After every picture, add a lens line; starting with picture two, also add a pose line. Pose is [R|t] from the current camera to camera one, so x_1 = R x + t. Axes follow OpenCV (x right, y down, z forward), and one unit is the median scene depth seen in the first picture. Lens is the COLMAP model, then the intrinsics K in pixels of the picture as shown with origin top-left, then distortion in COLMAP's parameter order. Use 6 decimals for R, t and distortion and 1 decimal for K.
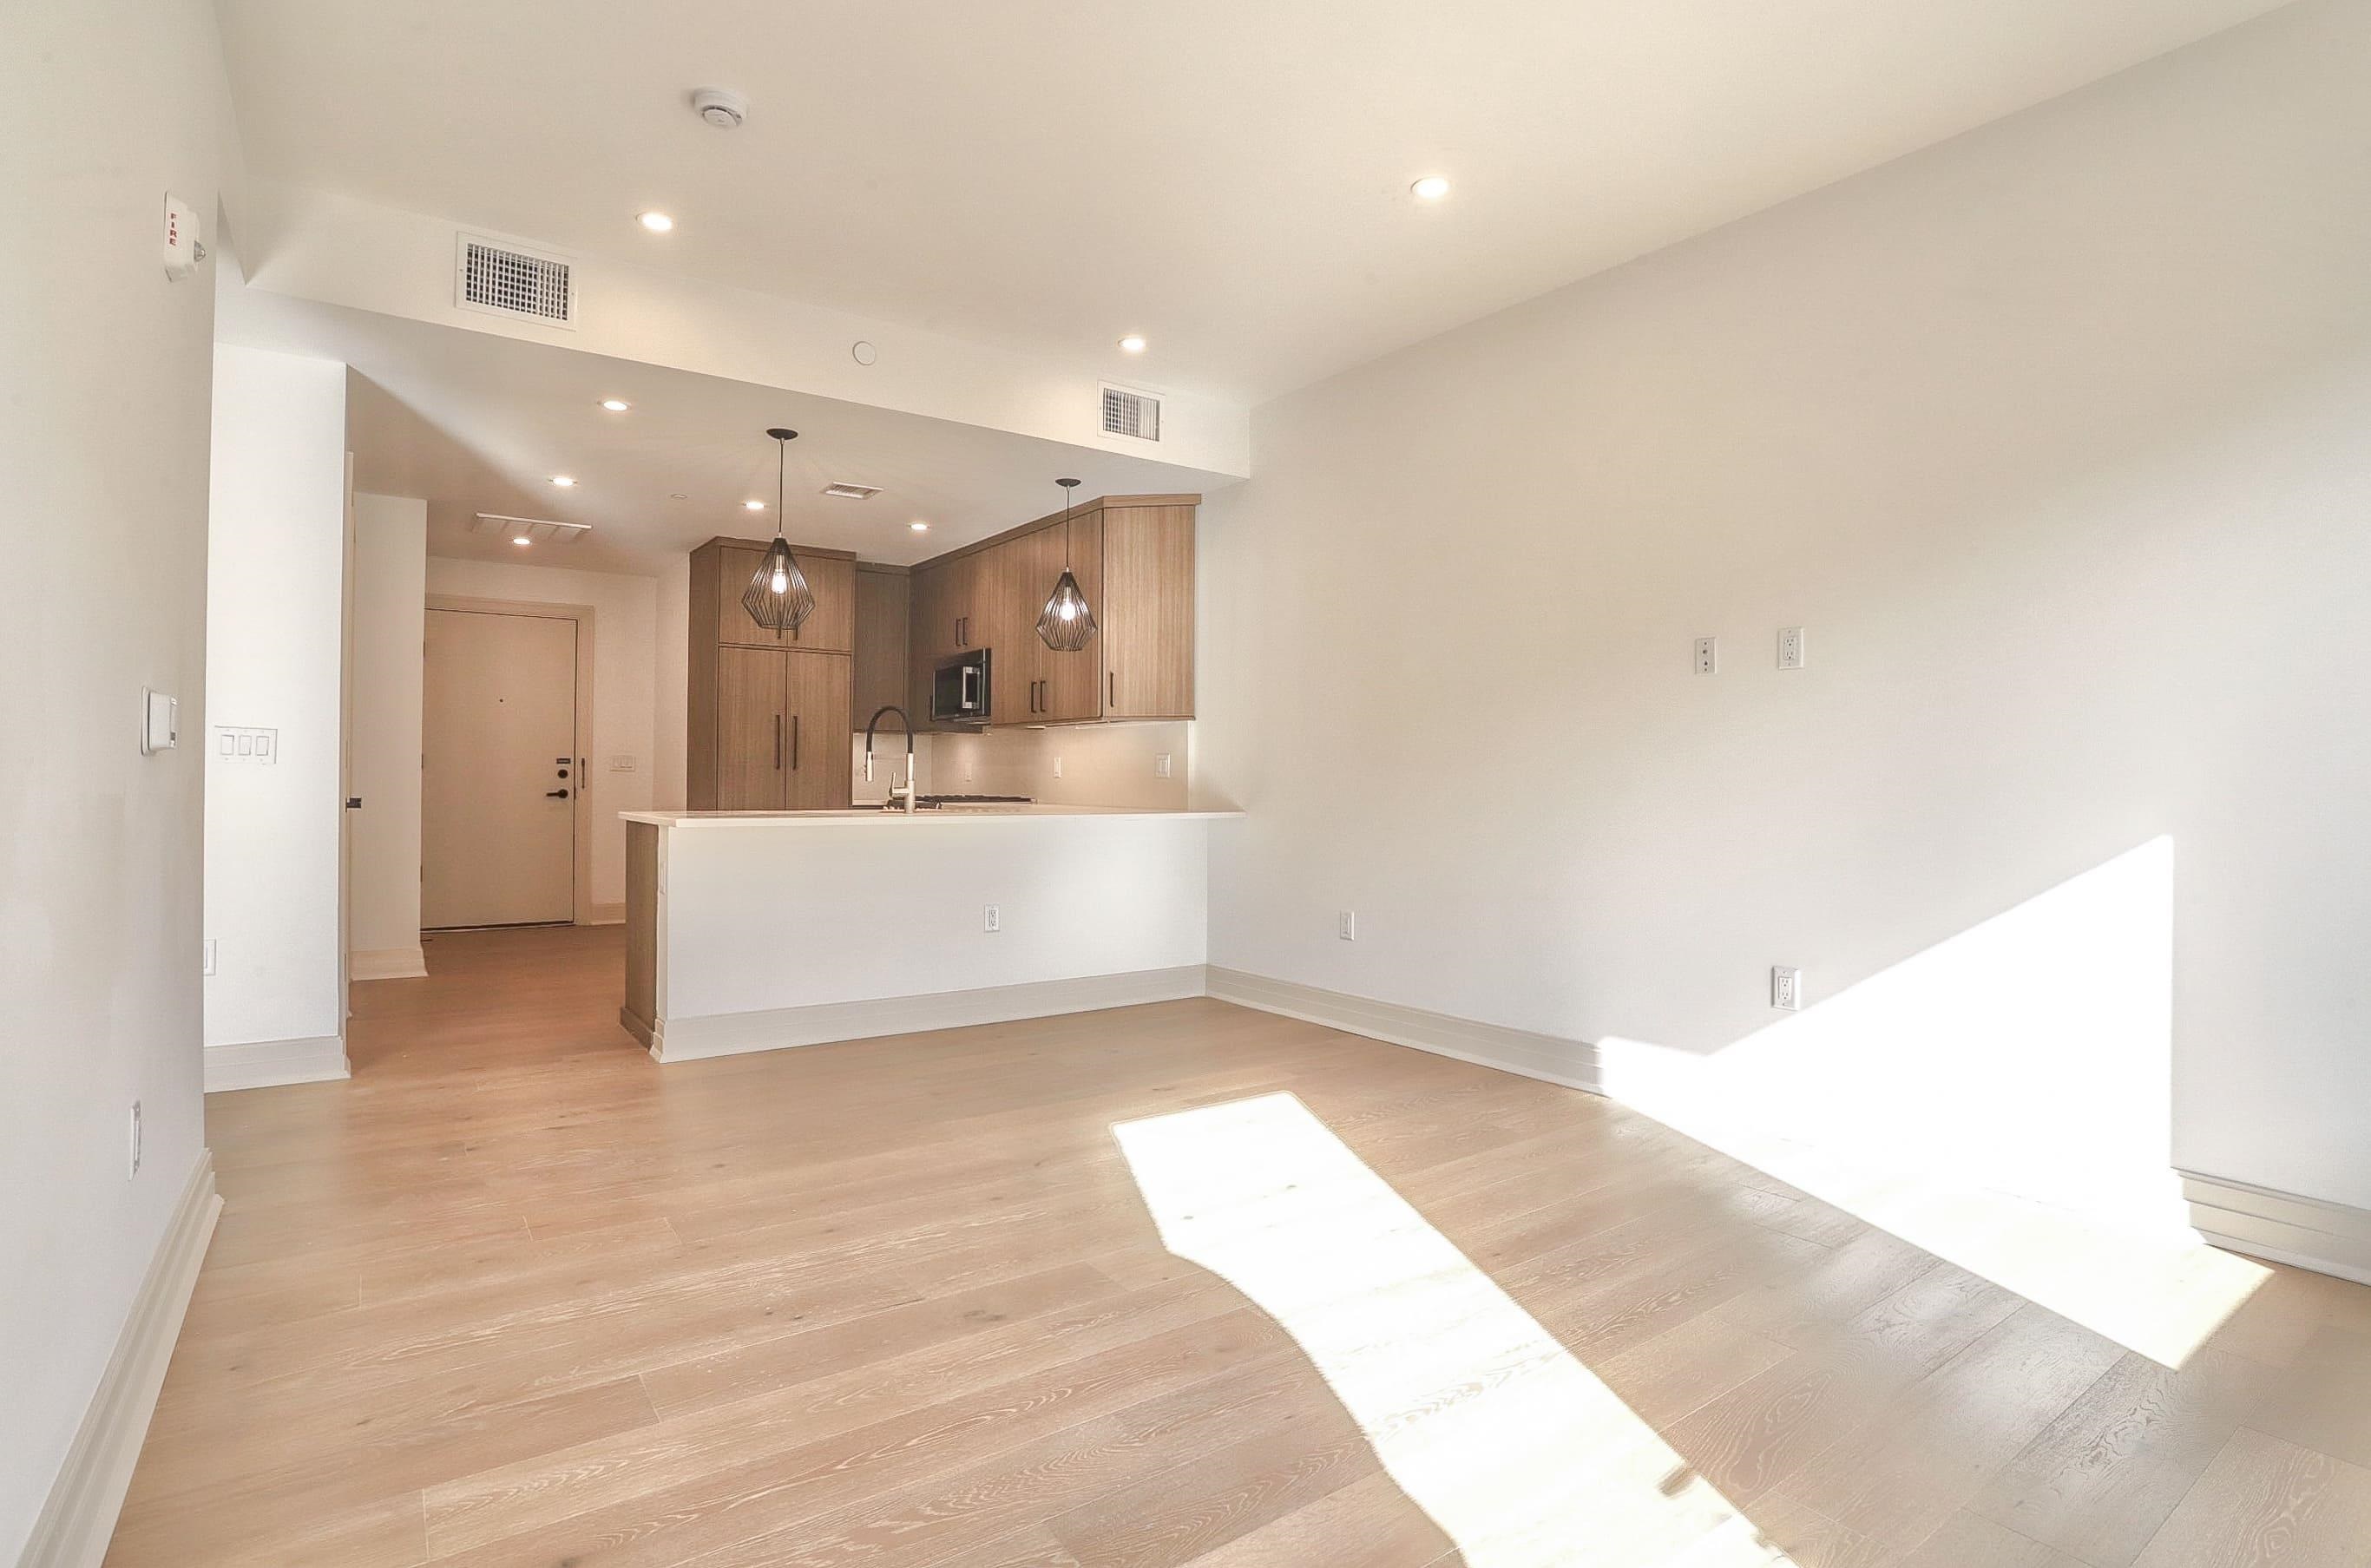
lens RADIAL K [[1155.5, 0, 1185.5], [0, 1155.5, 784.0], [0, 0, 1]] dist [0.024046, -0.000163]
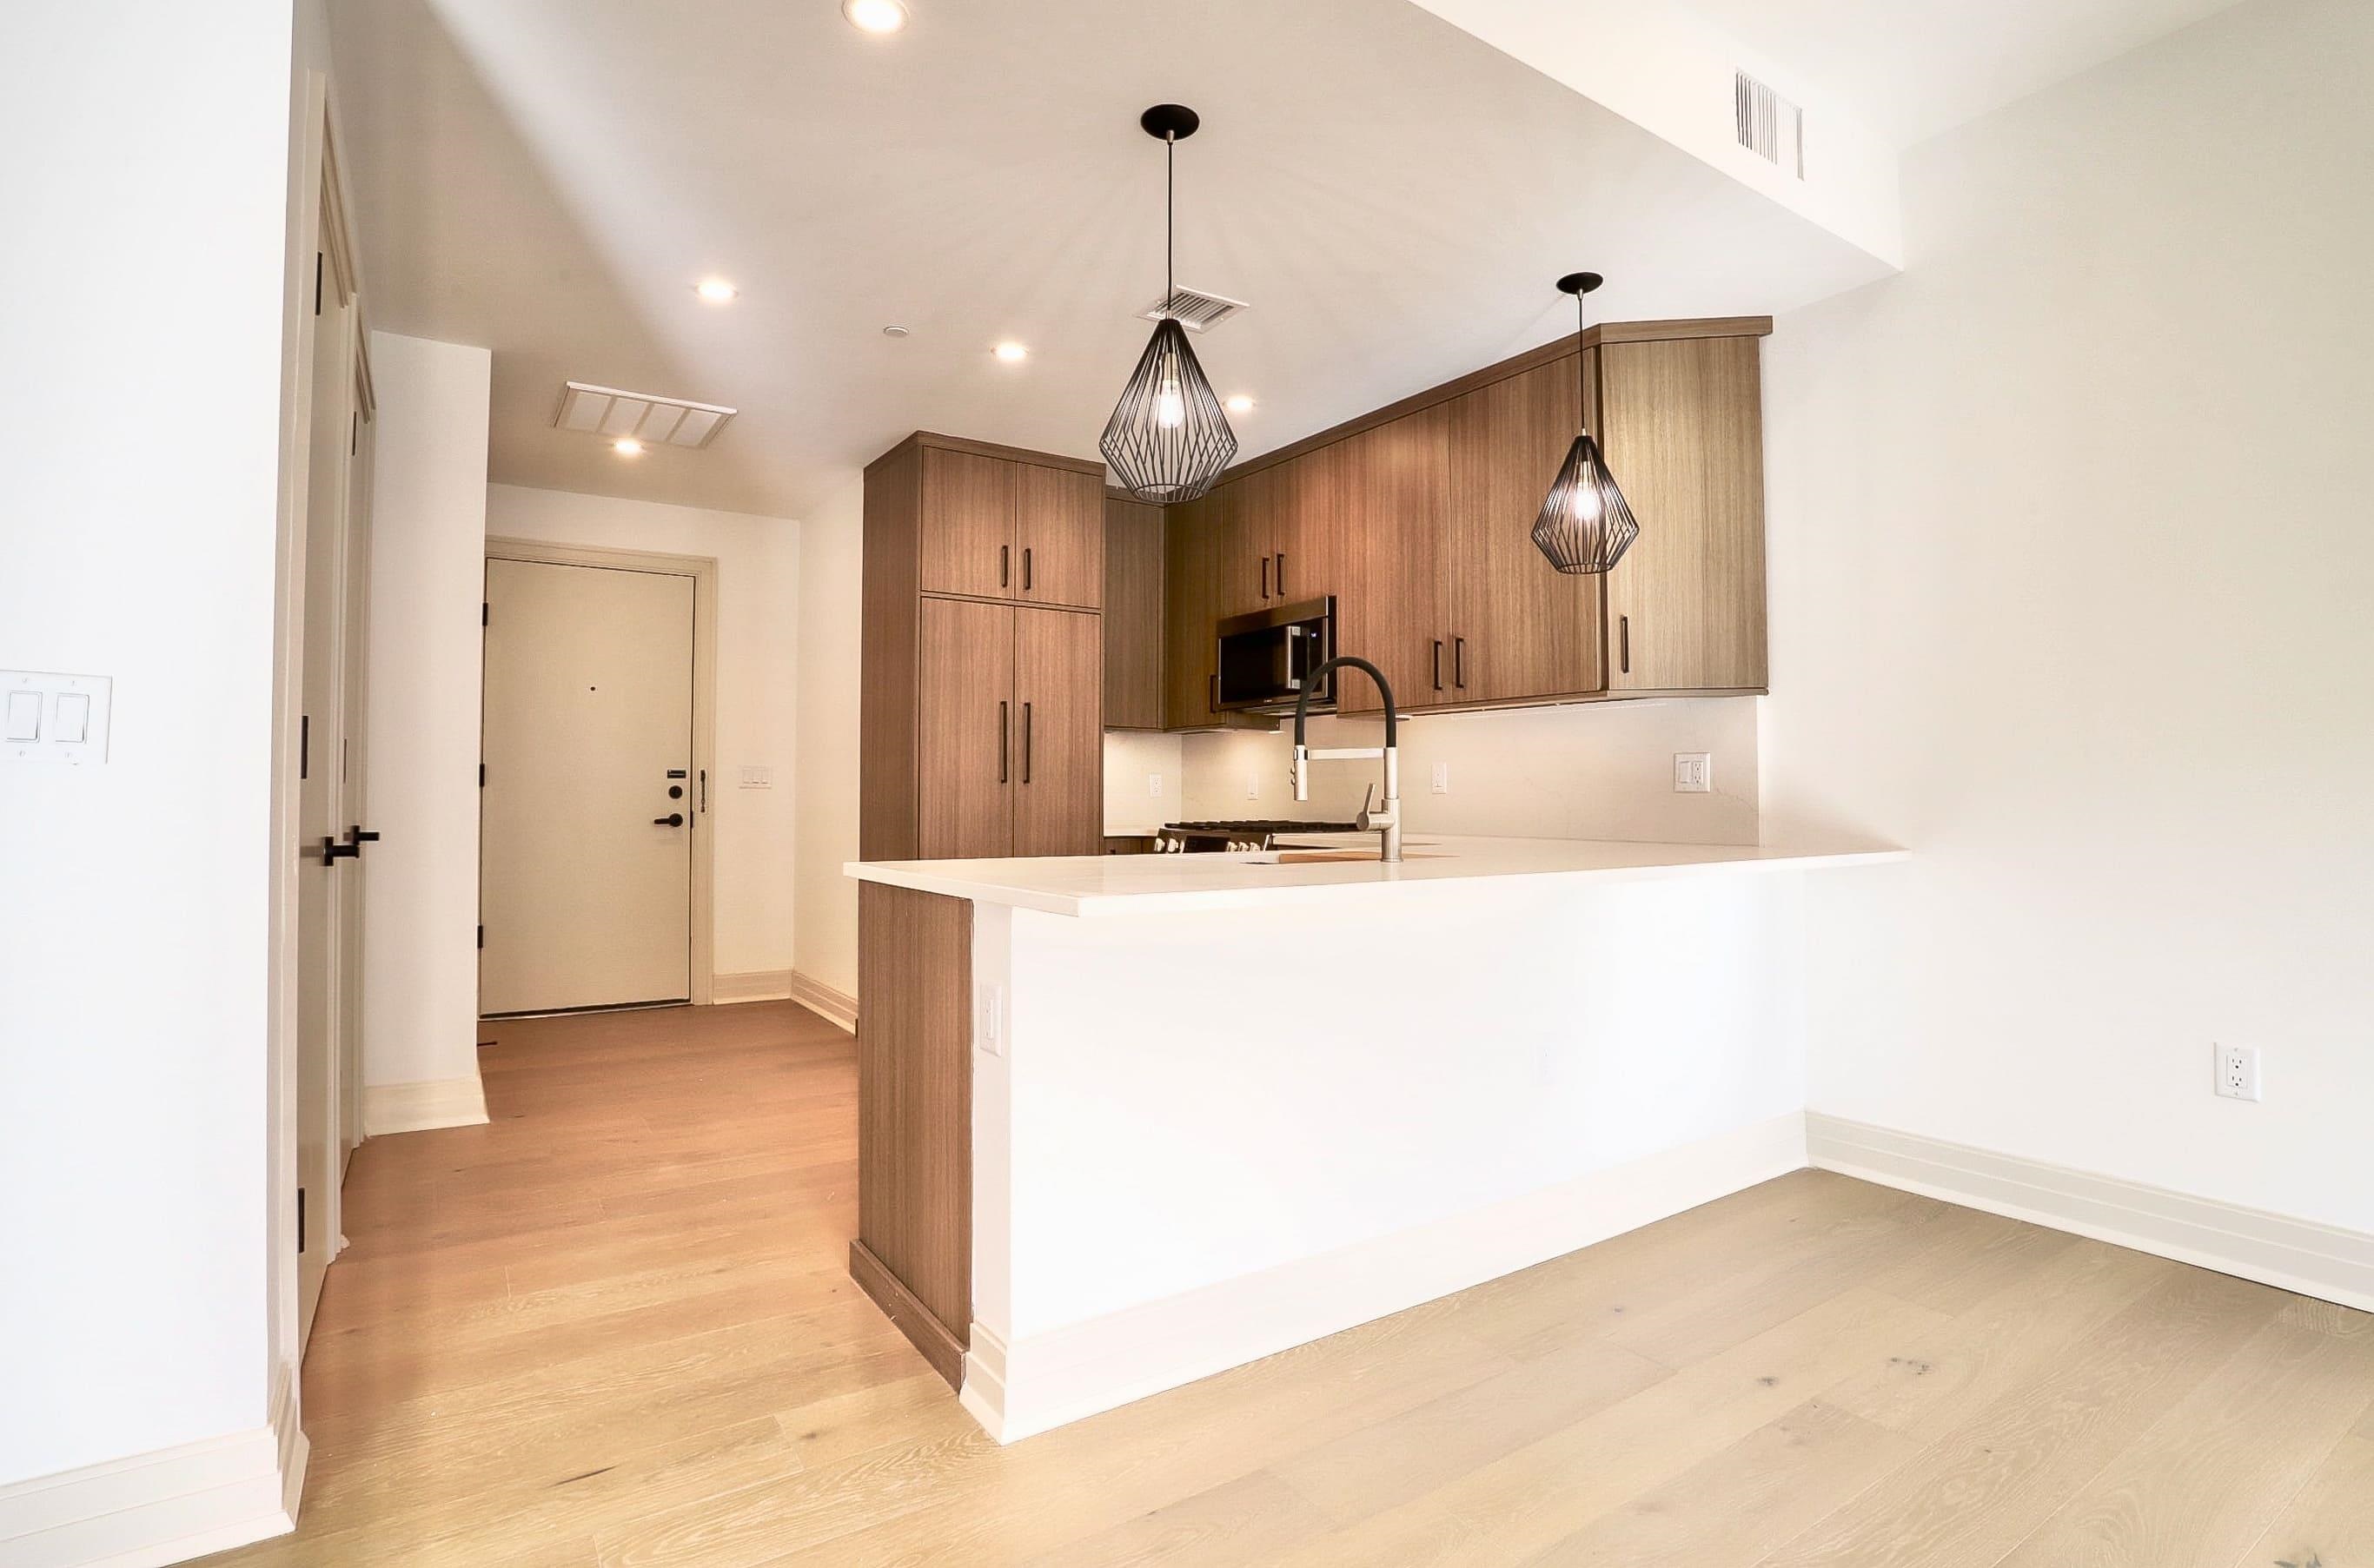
lens RADIAL K [[1156.2, 0, 1227.3], [0, 1156.2, 781.6], [0, 0, 1]] dist [-0.001691, 0.000370]
pose [[0.999966, -0.005270, -0.006346, -0.228596], [0.005162, 0.999844, -0.016904, -0.001806], [0.006434, 0.016871, 0.999837, 0.352467]]
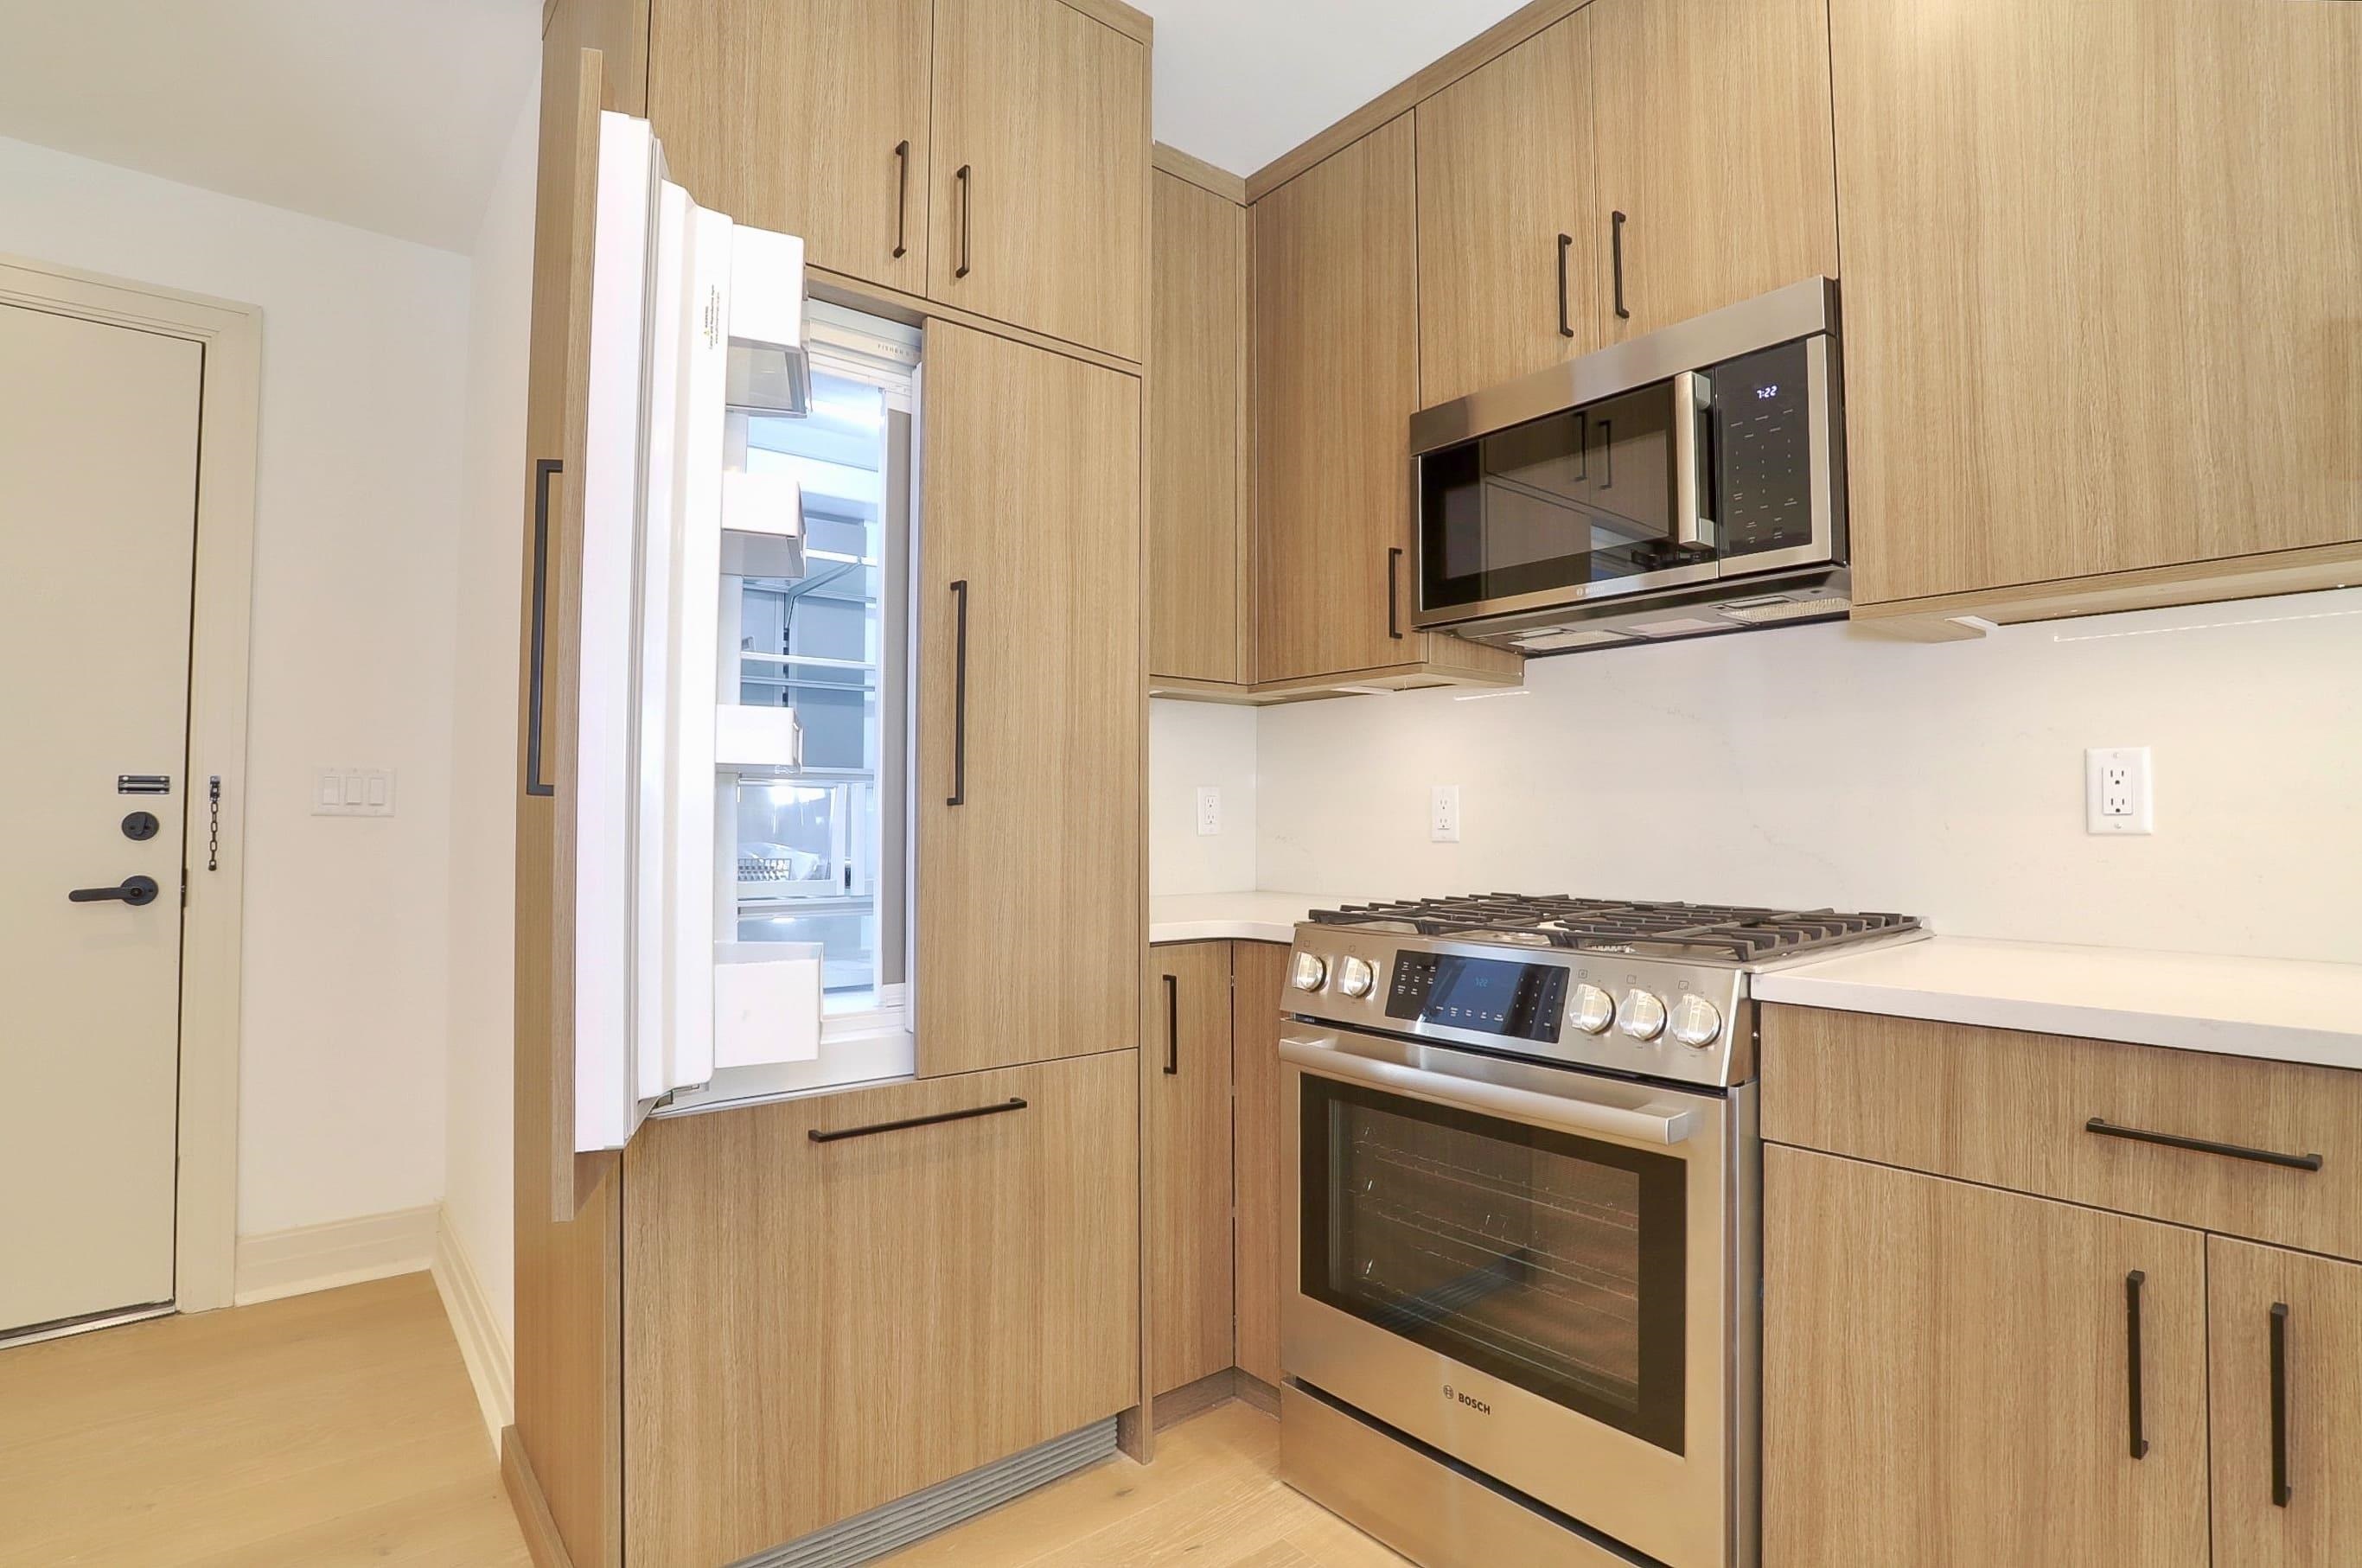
lens RADIAL K [[1191.0, 0, 1189.6], [0, 1191.0, 771.0], [0, 0, 1]] dist [-0.048311, 0.000266]
pose [[0.998851, -0.005883, 0.047566, -0.315905], [0.007911, 0.999063, -0.042553, -0.009439], [-0.047271, 0.042881, 0.997961, 0.791871]]
